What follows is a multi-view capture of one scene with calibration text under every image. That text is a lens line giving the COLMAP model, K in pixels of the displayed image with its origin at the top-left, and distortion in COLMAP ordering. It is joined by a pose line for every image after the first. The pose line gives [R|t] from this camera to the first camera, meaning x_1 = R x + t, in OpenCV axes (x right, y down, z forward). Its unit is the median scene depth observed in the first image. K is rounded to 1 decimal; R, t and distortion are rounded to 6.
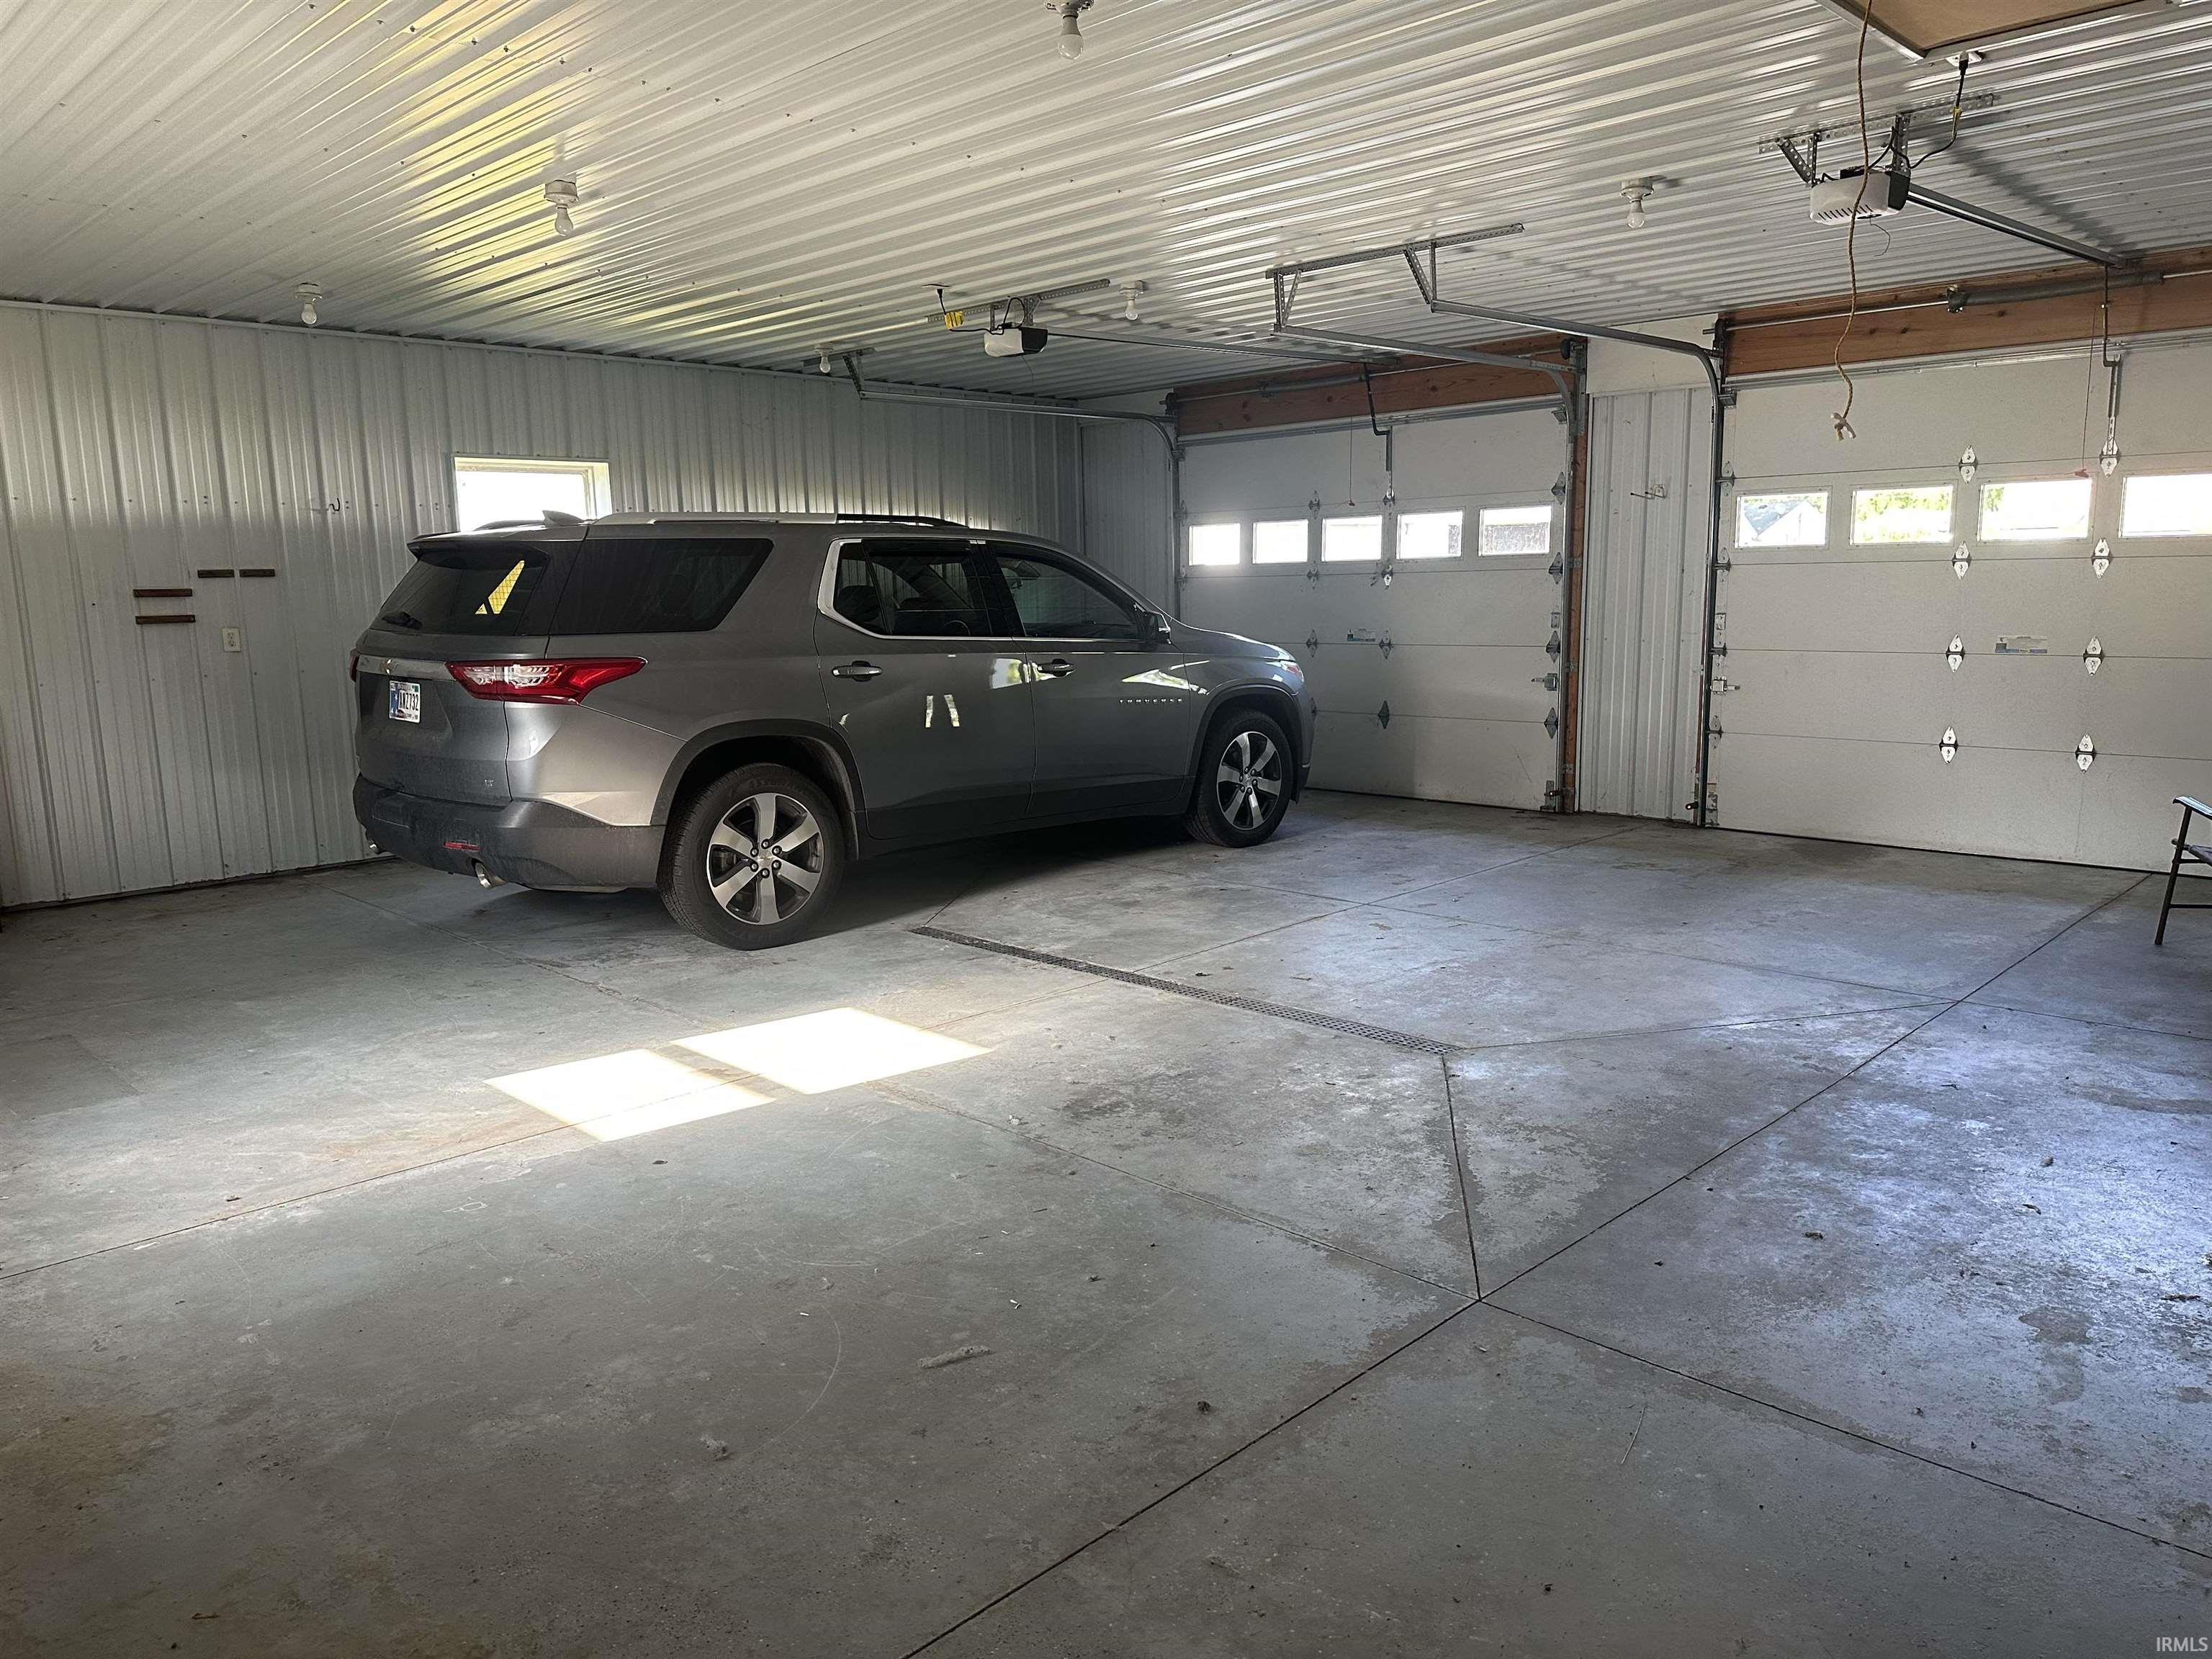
lens RADIAL K [[1542.4, 0, 1120.2], [0, 1542.4, 824.1], [0, 0, 1]] dist [0.082461, -0.111686]
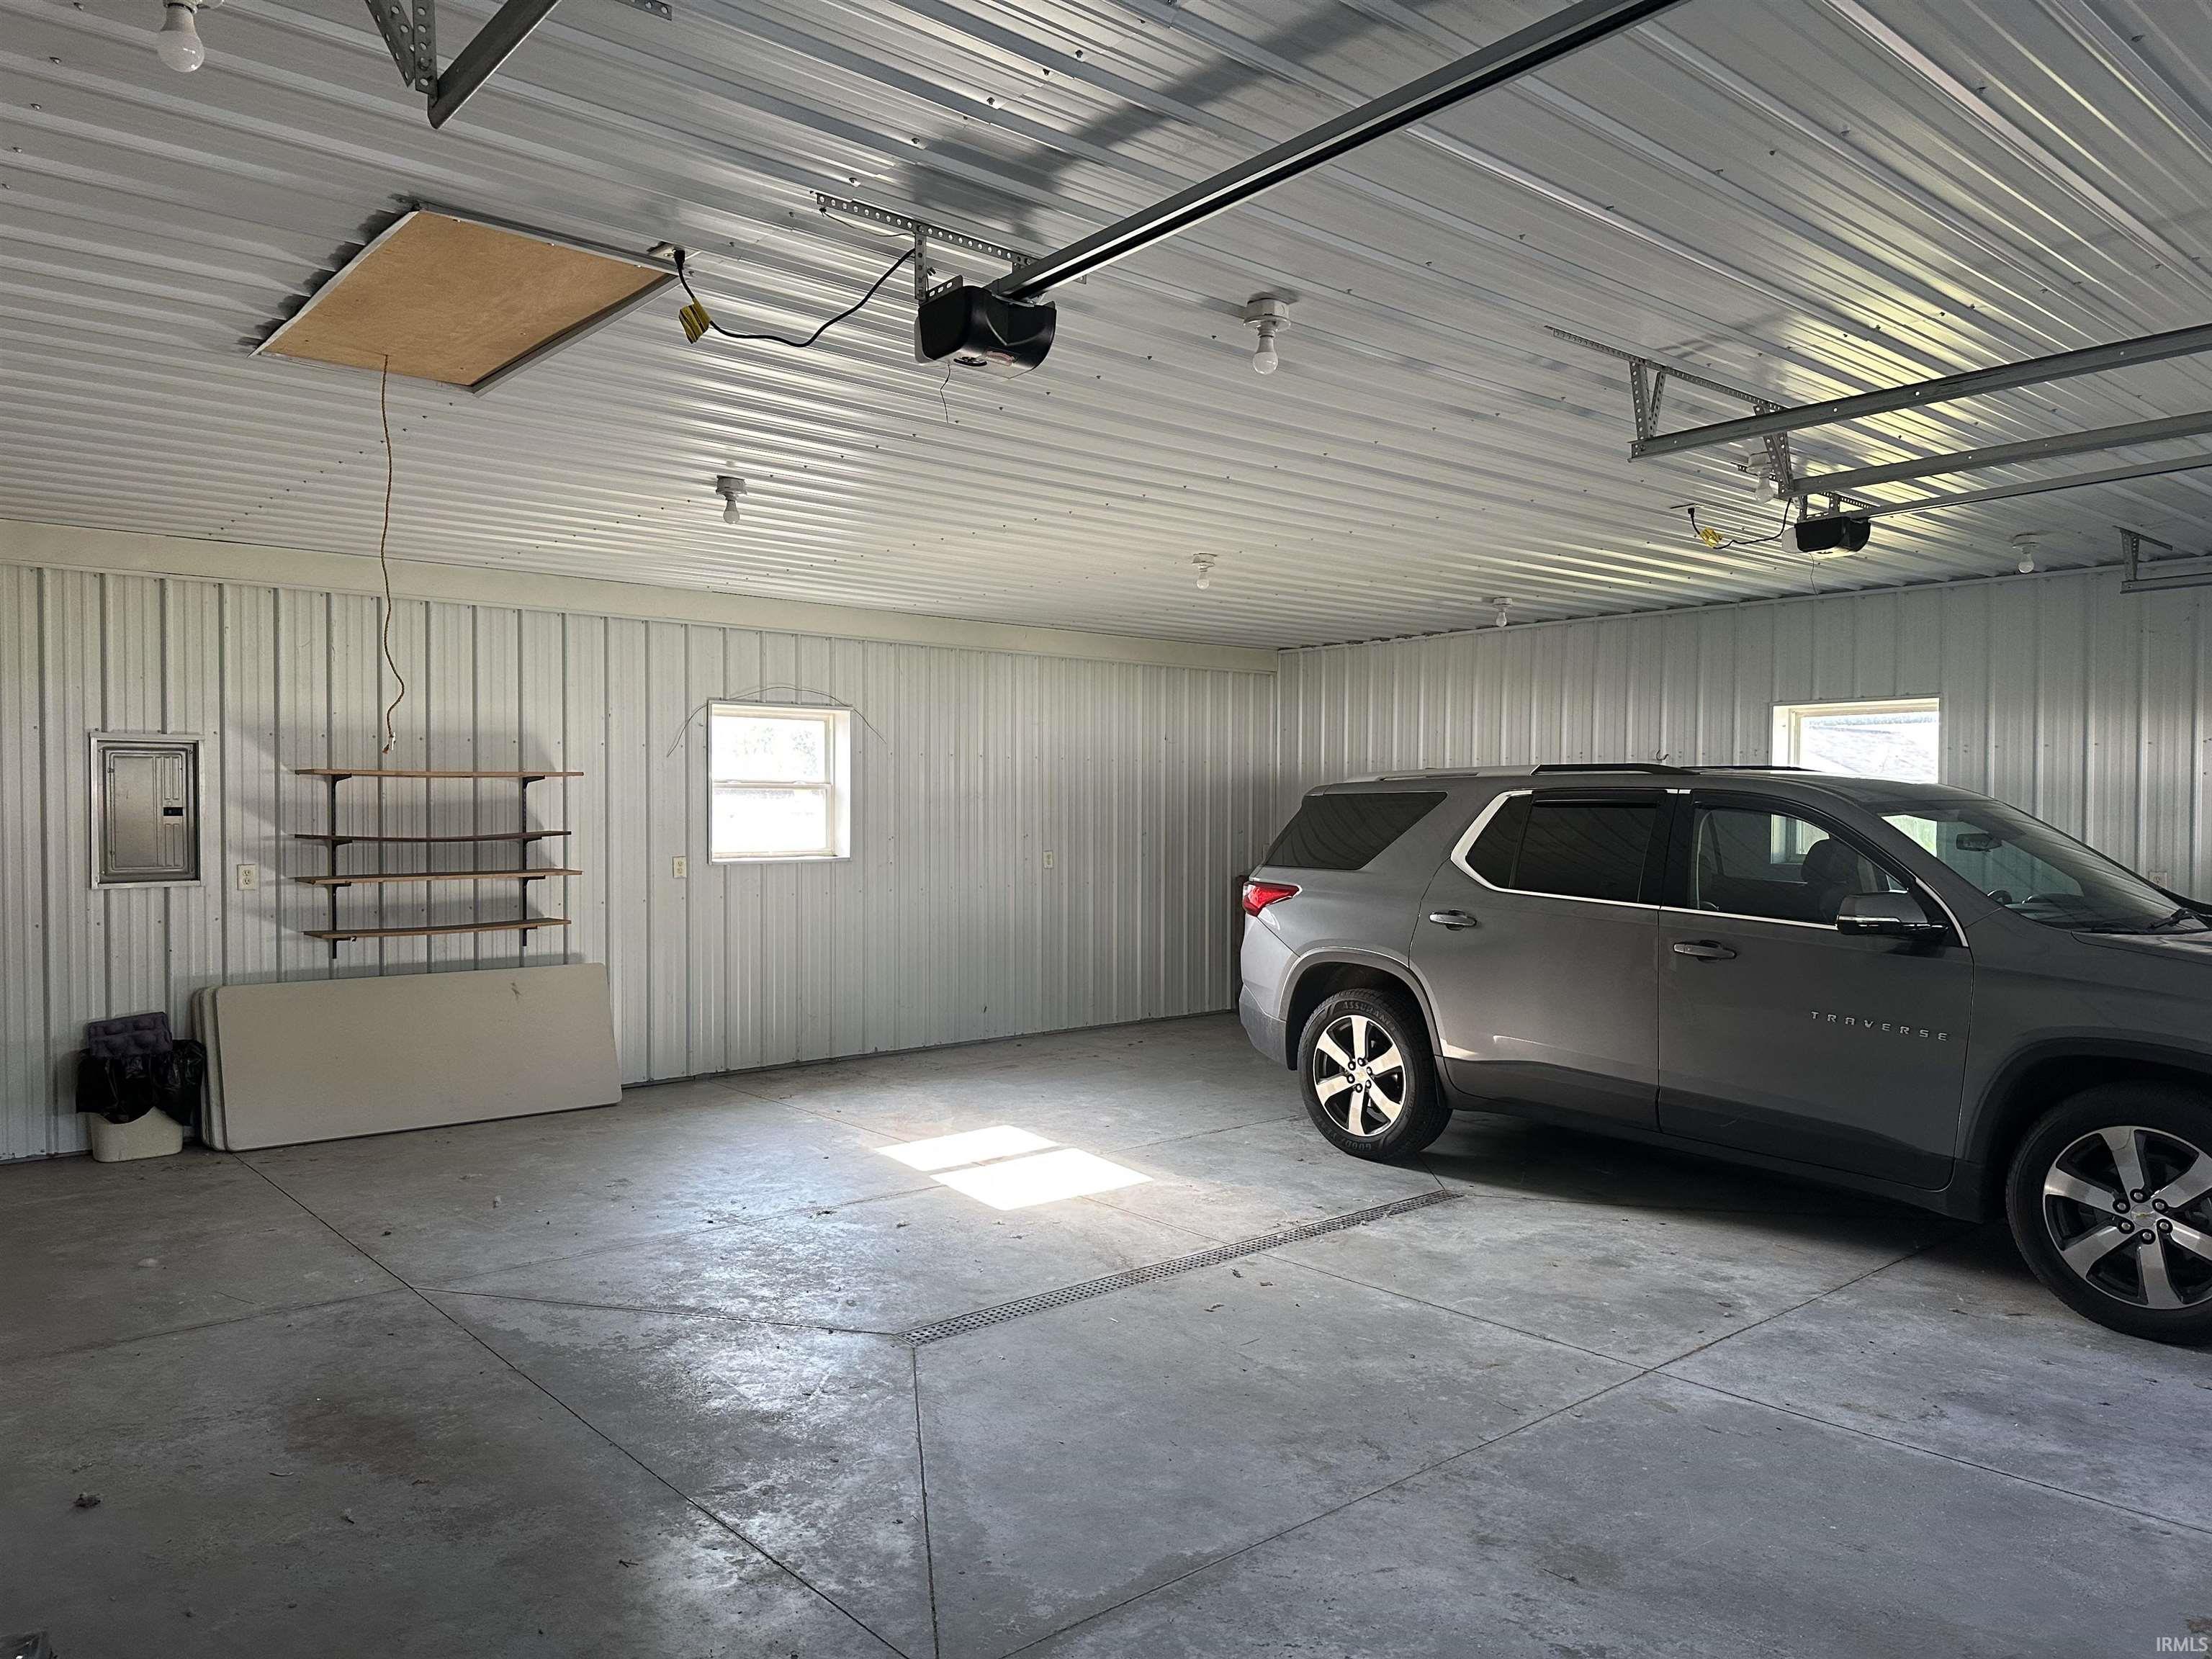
lens RADIAL K [[1542.4, 0, 1120.2], [0, 1542.4, 824.1], [0, 0, 1]] dist [0.082461, -0.111686]
pose [[-0.067606, 0.038870, -0.996955, 0.958976], [-0.159084, 0.986037, 0.049232, -0.197919], [0.984948, 0.161928, -0.060478, 0.939554]]
